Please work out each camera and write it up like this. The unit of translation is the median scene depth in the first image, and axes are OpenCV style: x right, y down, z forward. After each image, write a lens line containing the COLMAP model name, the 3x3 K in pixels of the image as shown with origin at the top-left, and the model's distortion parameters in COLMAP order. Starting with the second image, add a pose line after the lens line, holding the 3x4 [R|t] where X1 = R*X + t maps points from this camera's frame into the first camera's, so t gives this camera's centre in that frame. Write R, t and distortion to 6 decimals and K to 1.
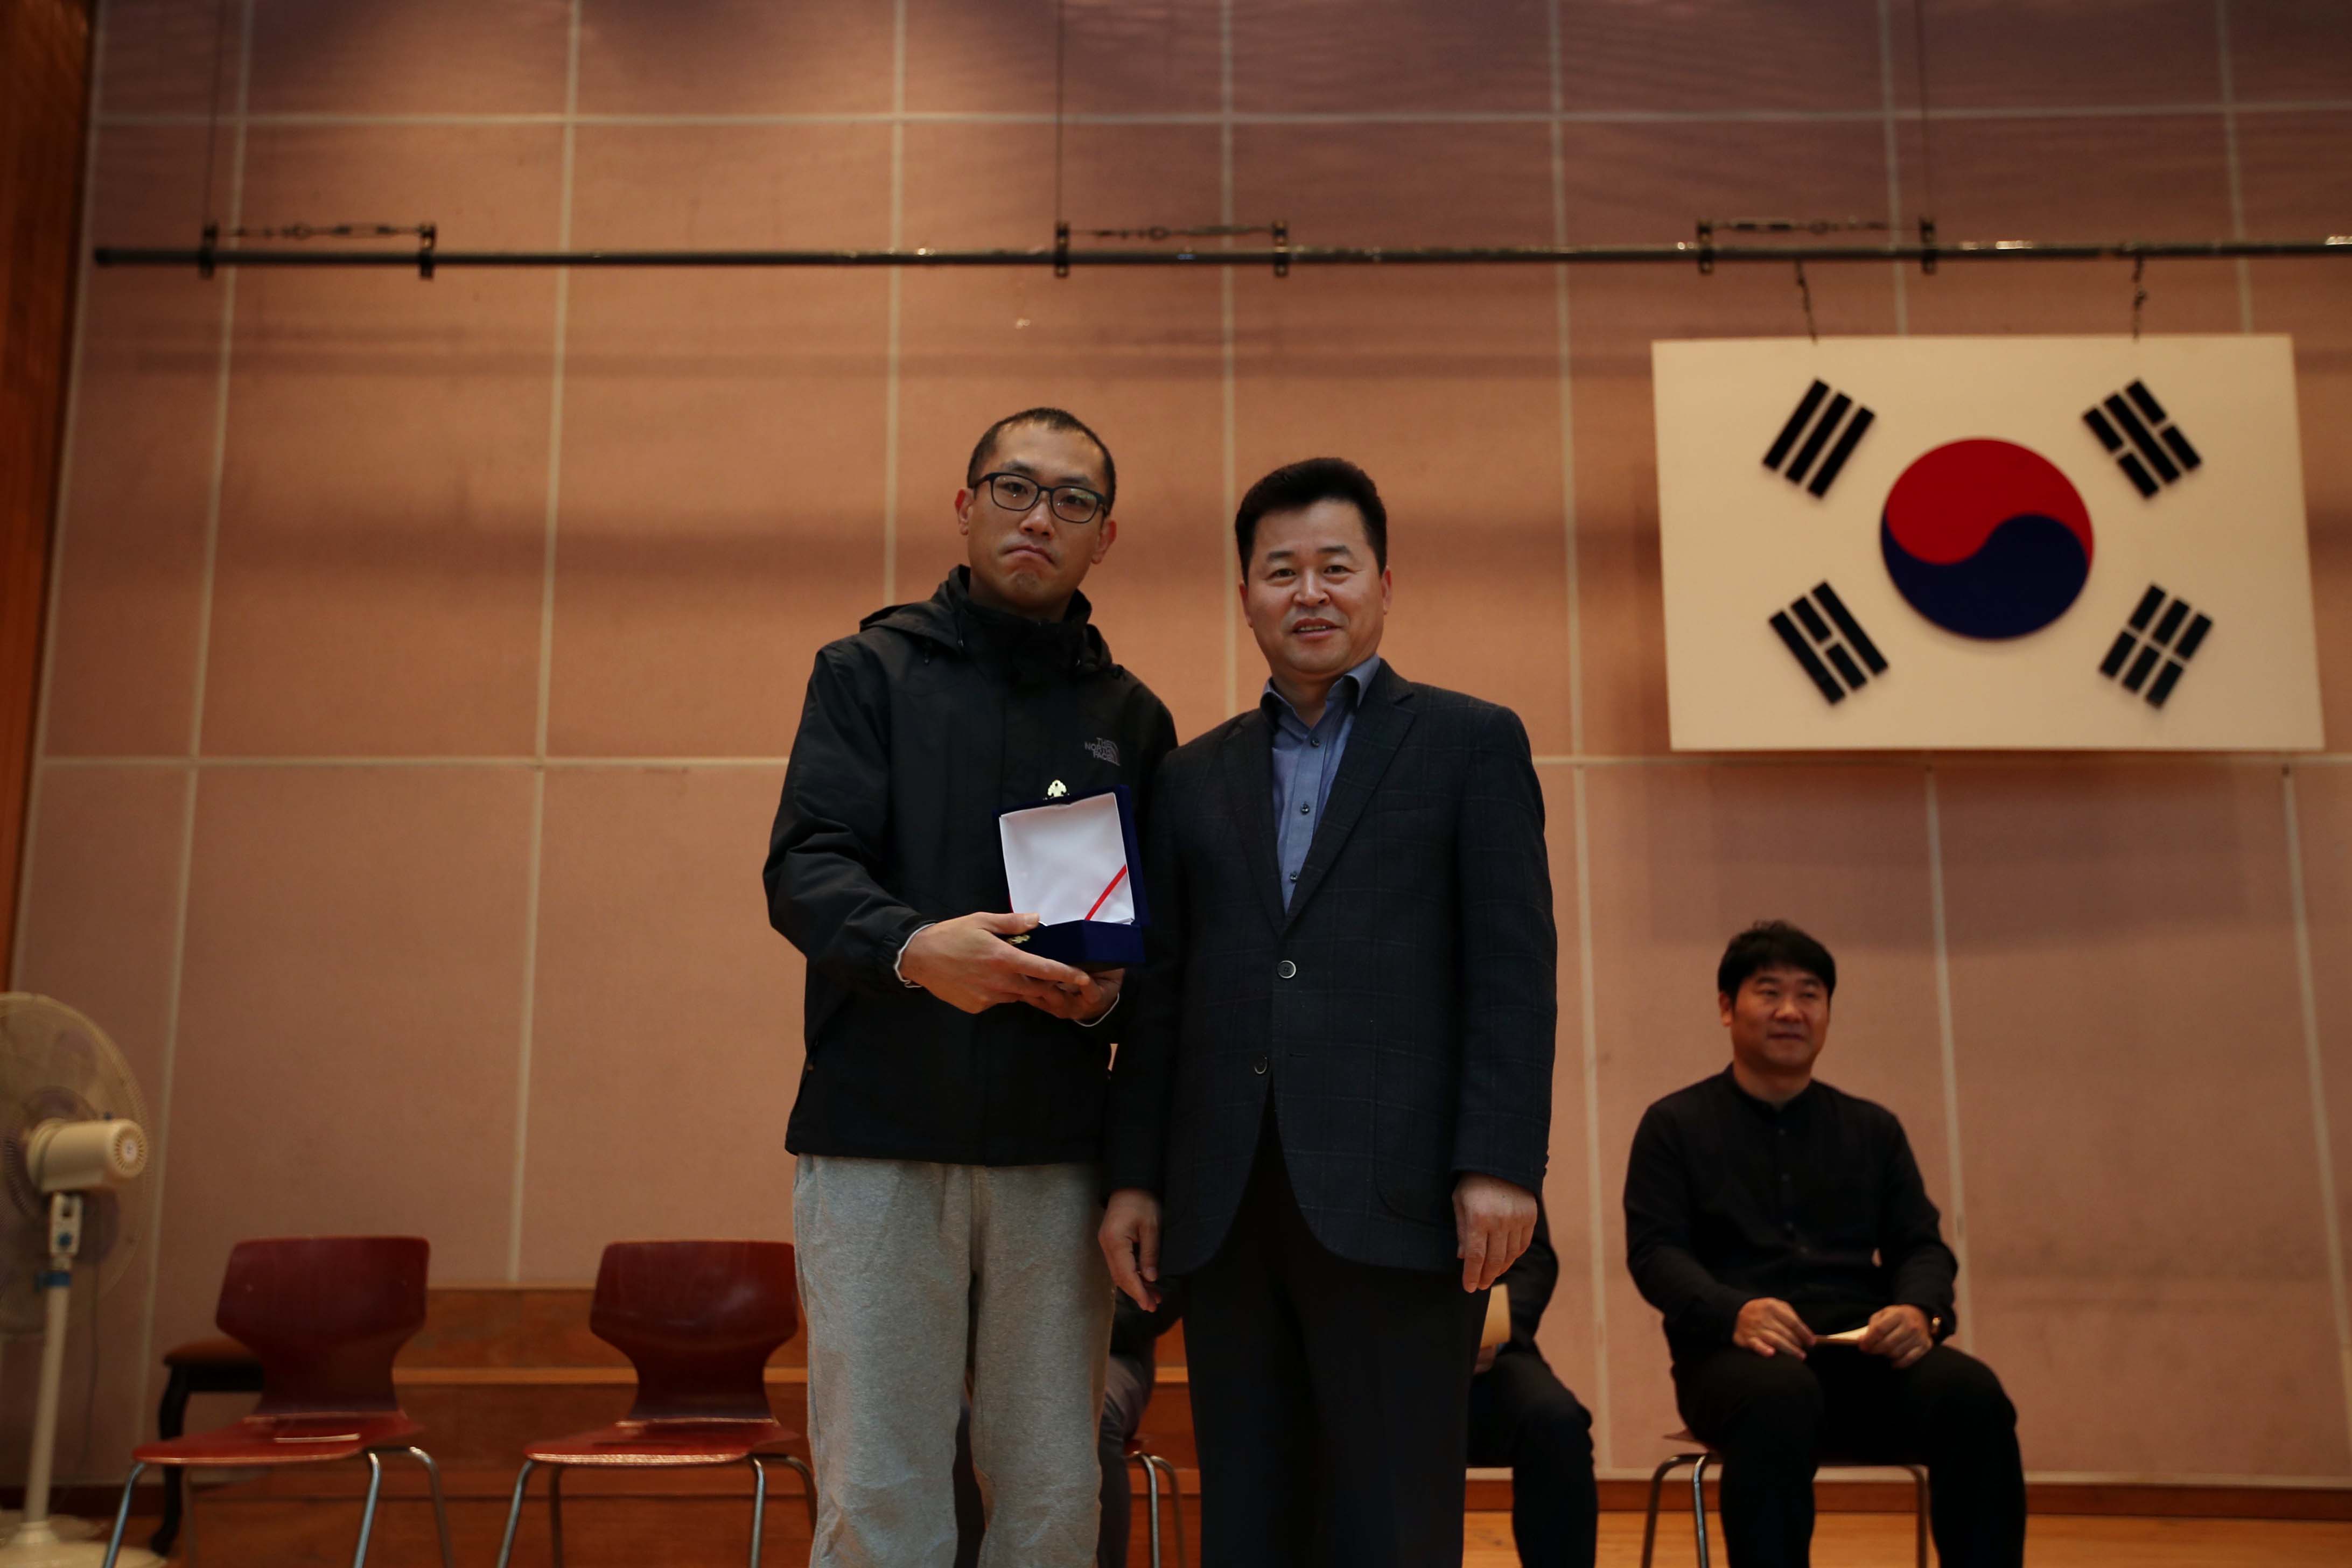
lens RADIAL K [[2181.5, 0, 1176.0], [0, 2181.5, 784.0], [0, 0, 1]] dist [-0.000359, 0.105525]
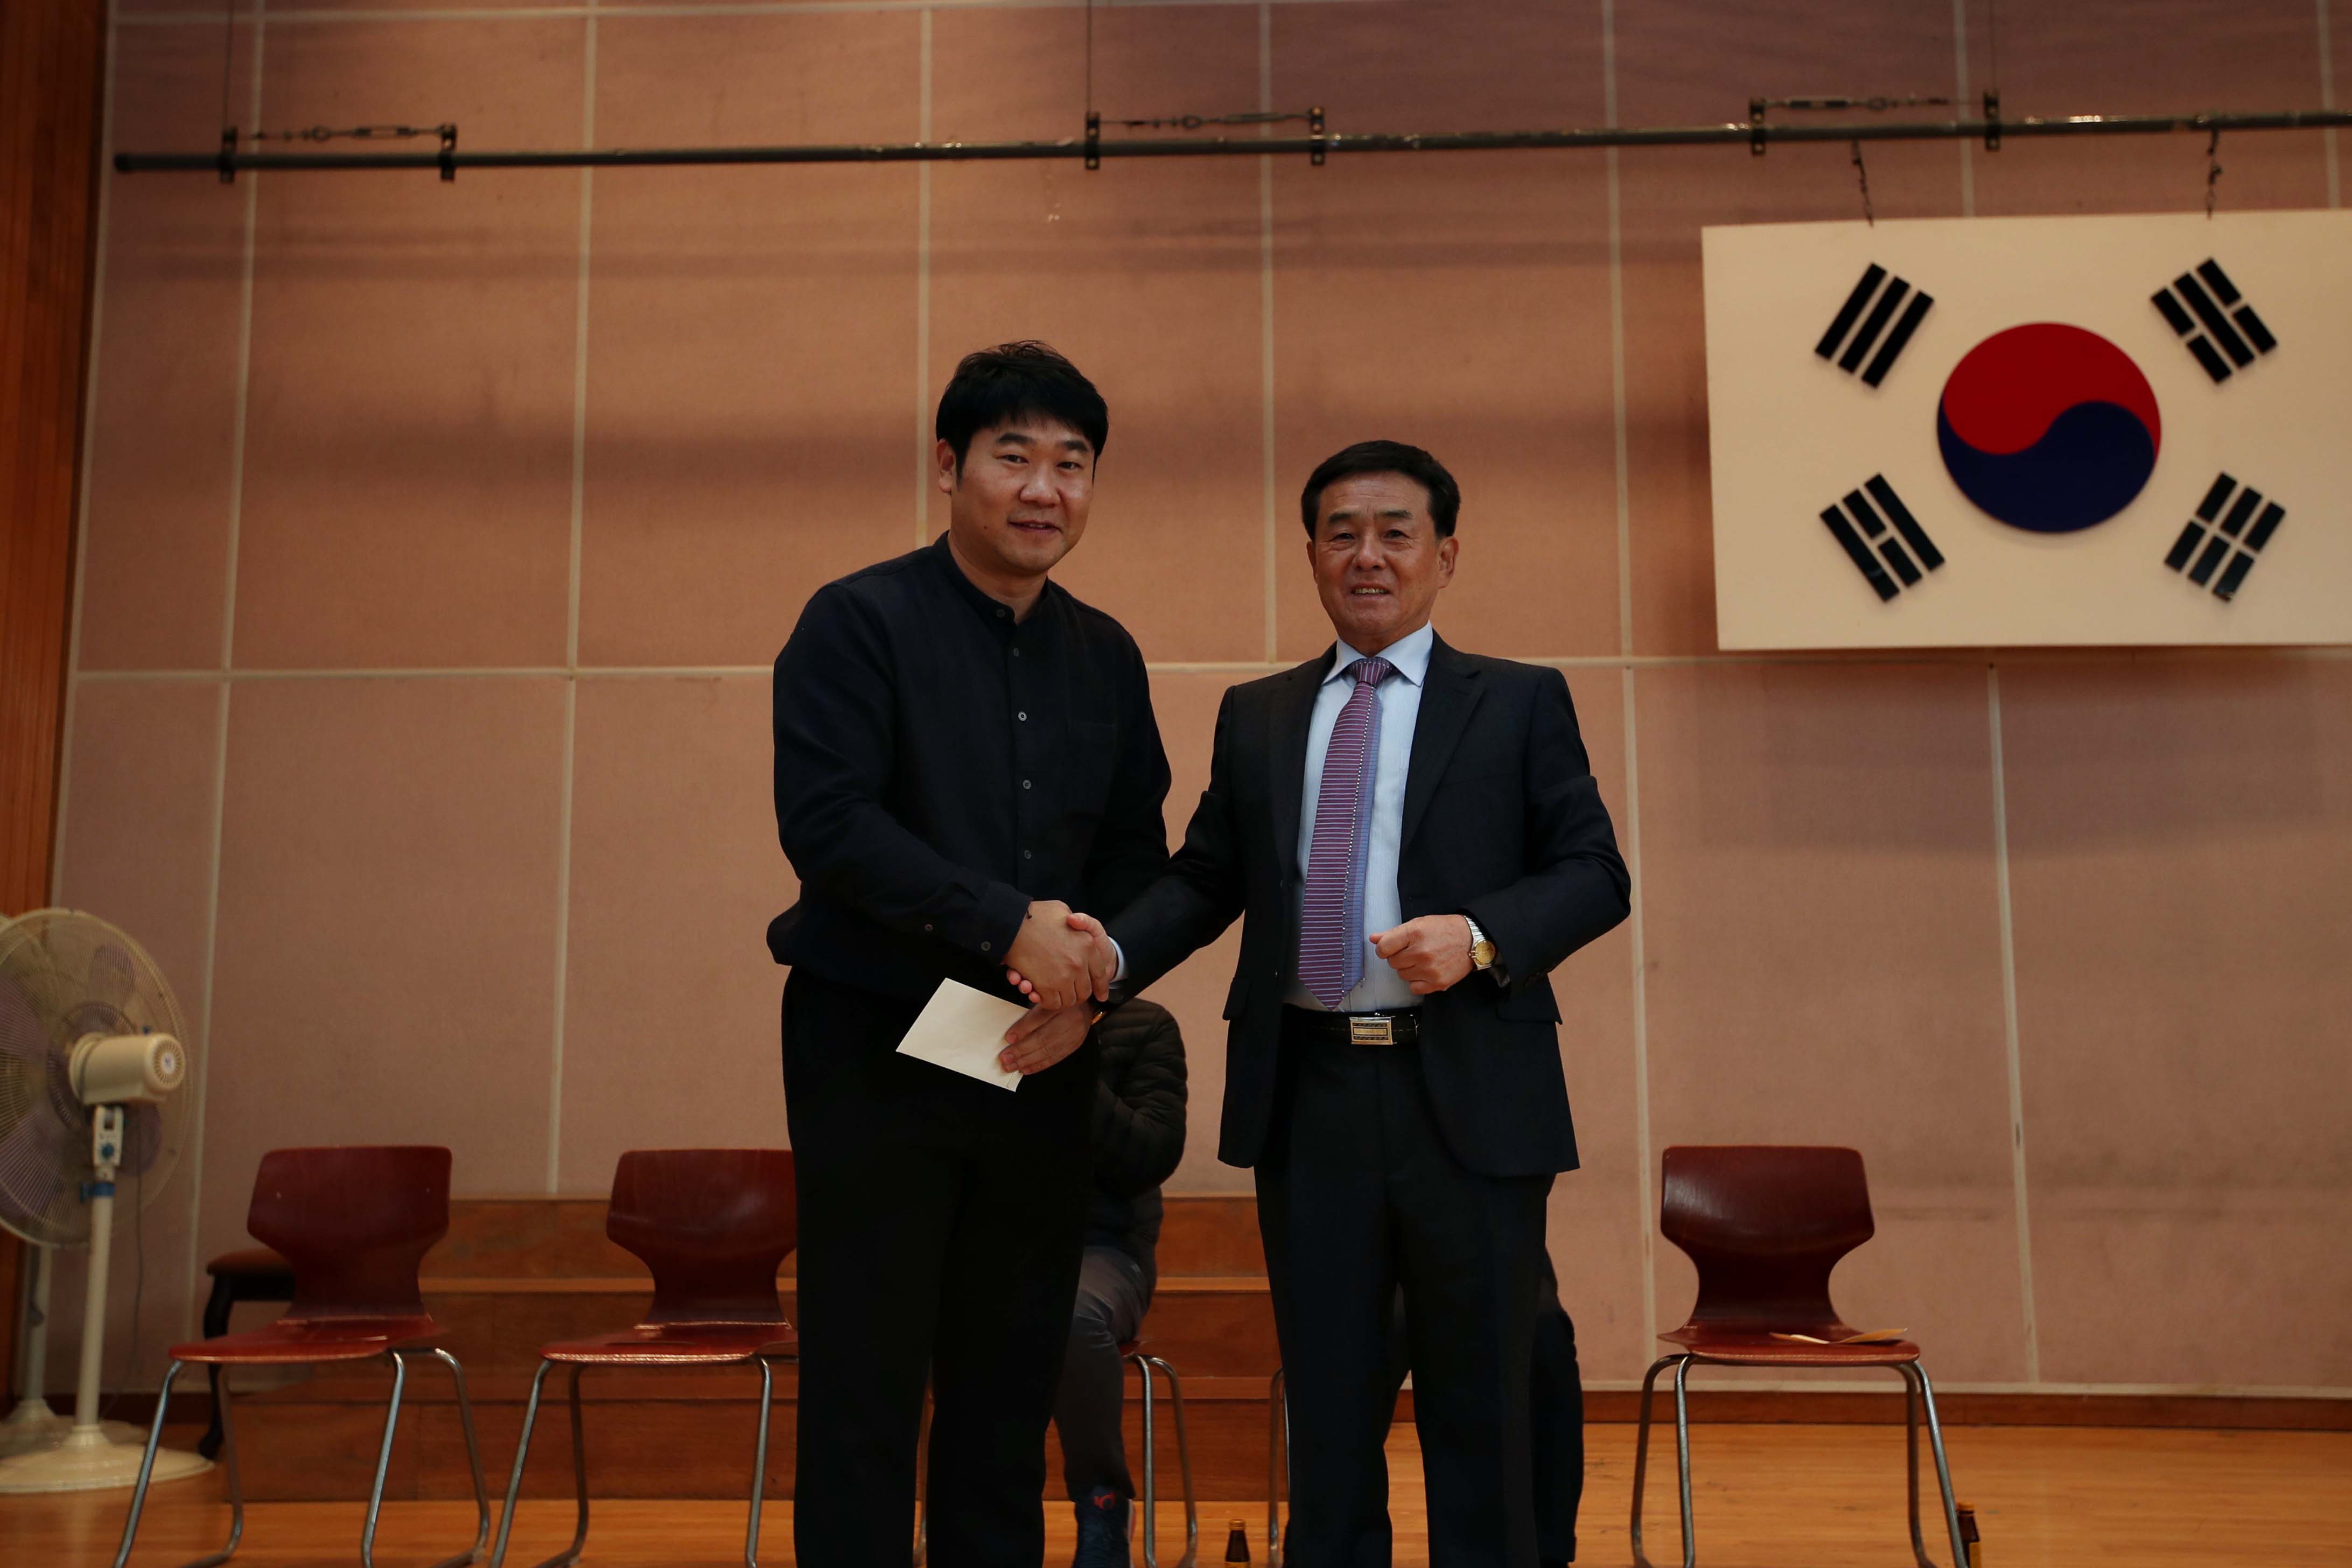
lens RADIAL K [[2349.4, 0, 1219.5], [0, 2349.4, 746.6], [0, 0, 1]] dist [0.005142, 0.114356]
pose [[0.999413, -0.007875, -0.033351, 0.037258], [0.008956, 0.999435, 0.032402, -0.008168], [0.033077, -0.032682, 0.998918, -0.055188]]
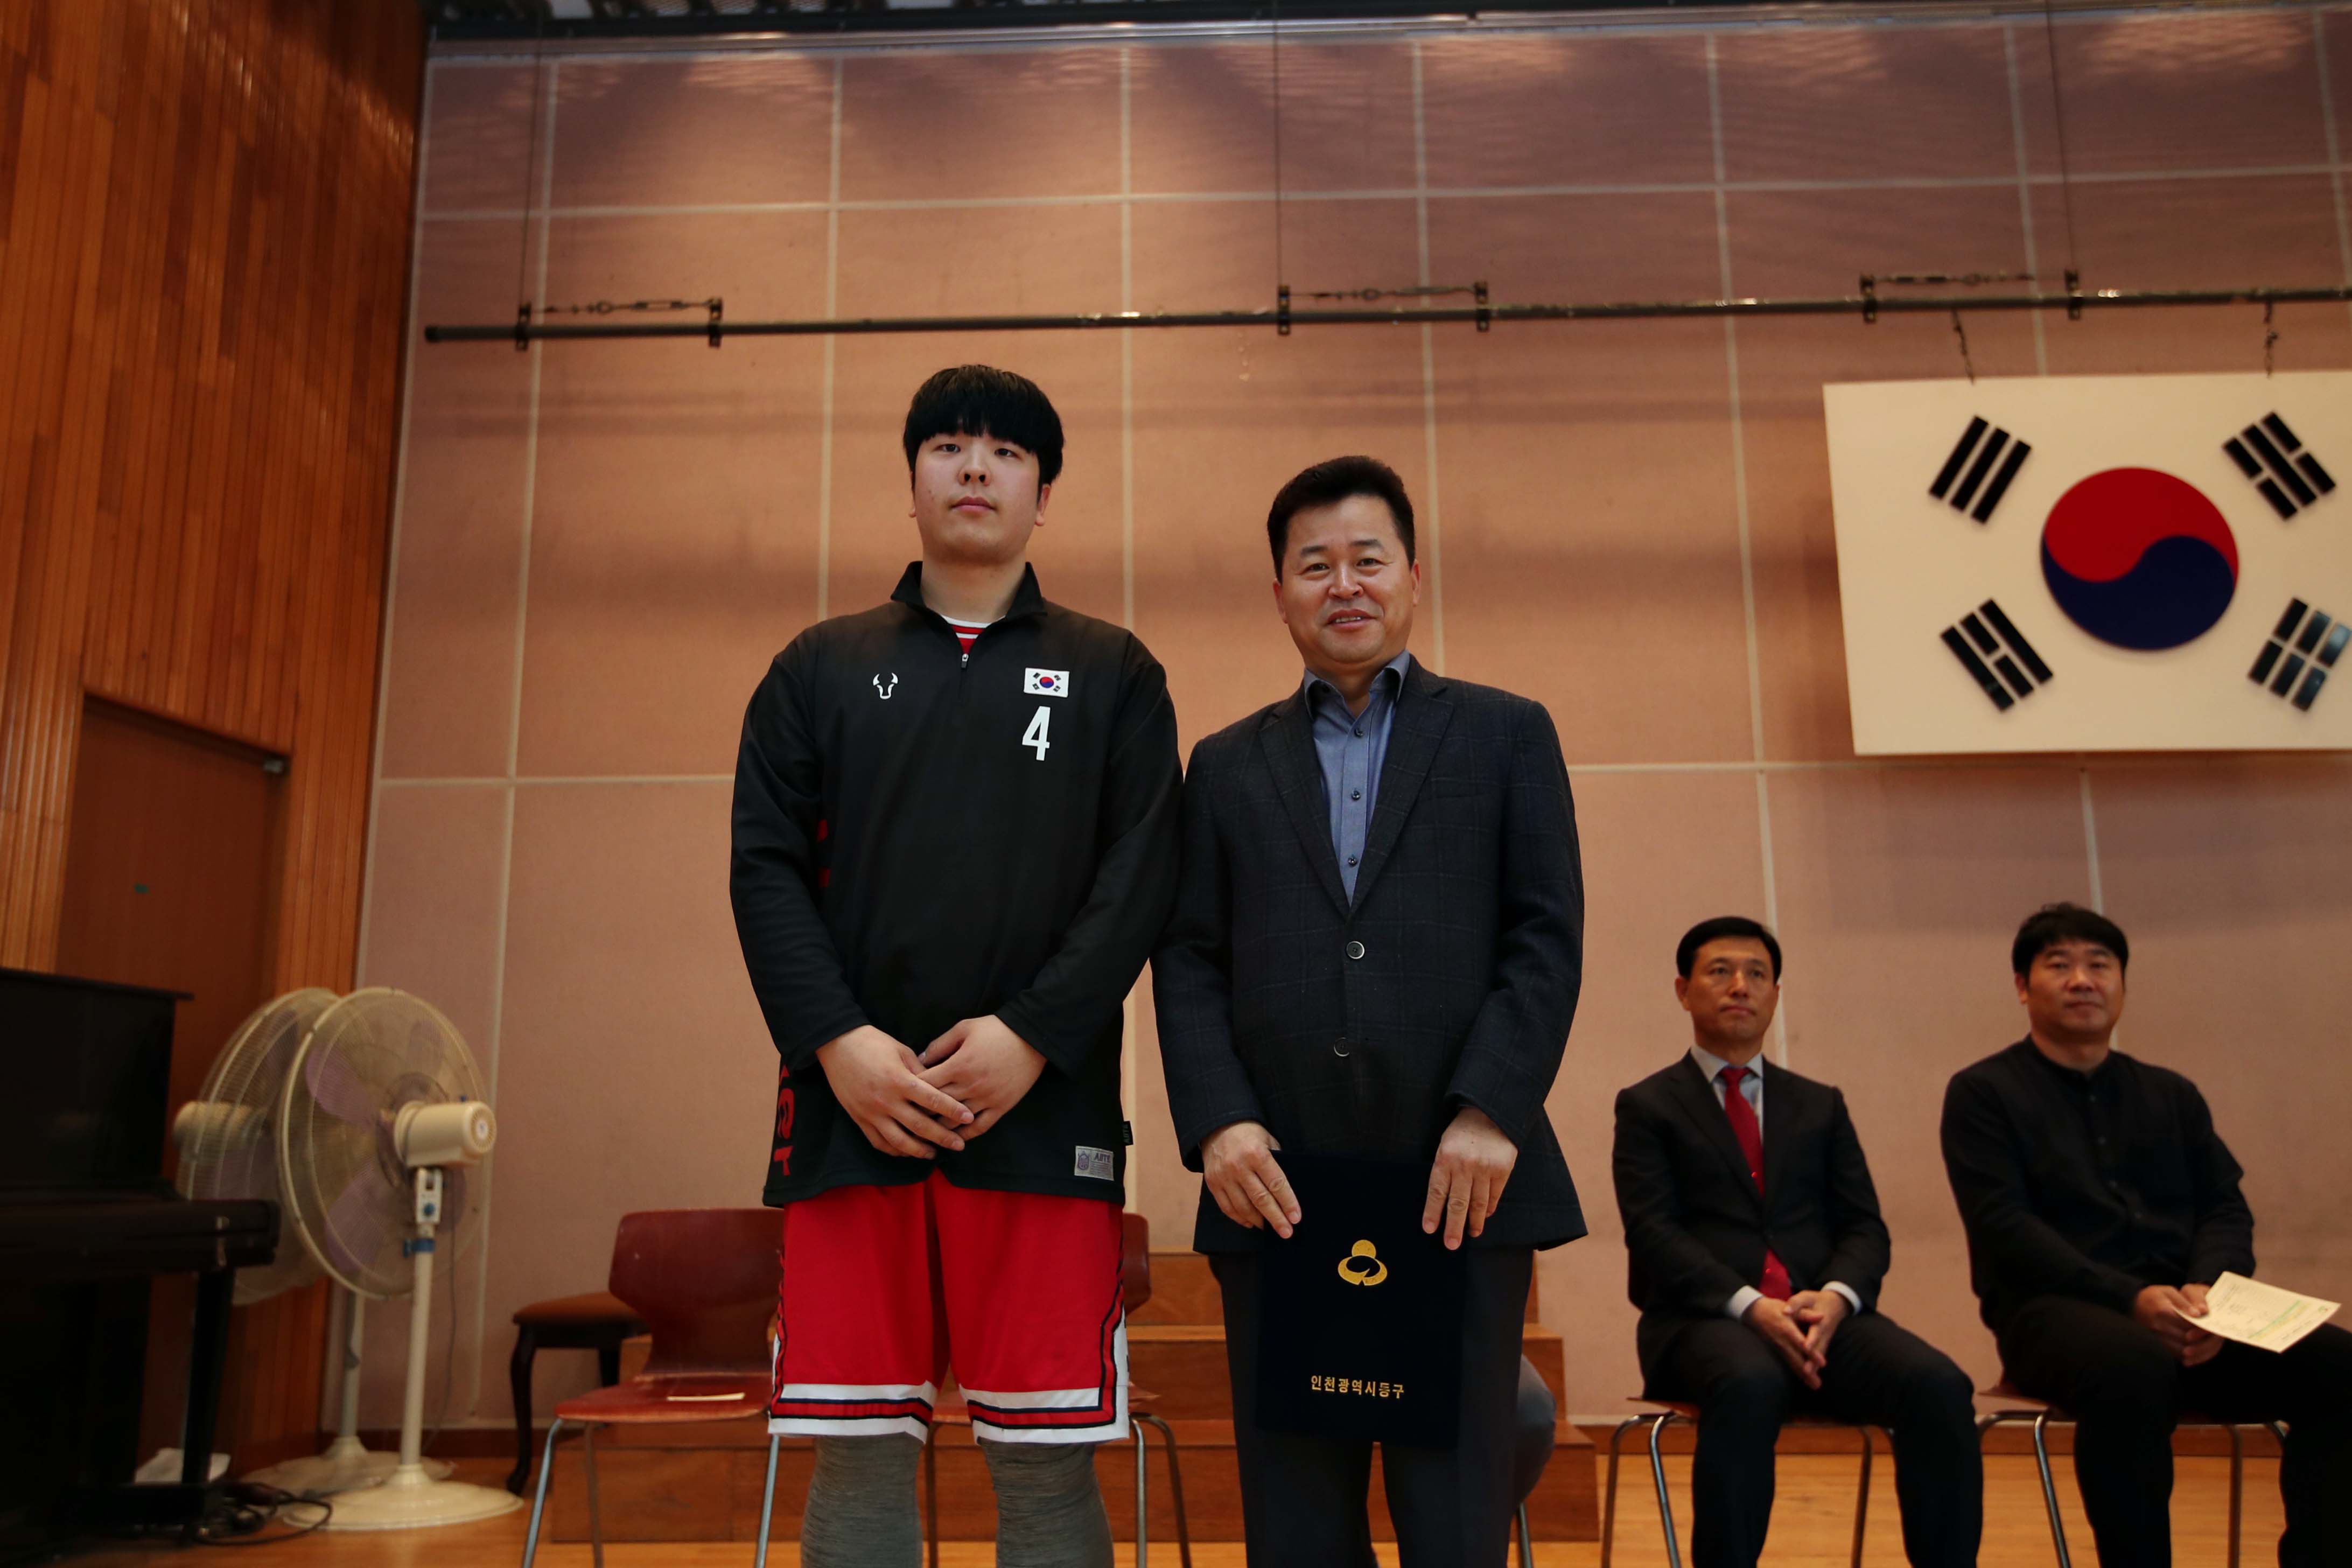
lens RADIAL K [[1865.2, 0, 1176.0], [0, 1865.2, 784.0], [0, 0, 1]] dist [-0.015466, 0.071959]
pose [[0.999724, -0.010903, -0.020807, -0.089774], [0.010573, 0.999818, -0.015882, 0.009990], [0.020976, 0.015657, 0.999657, 0.056942]]
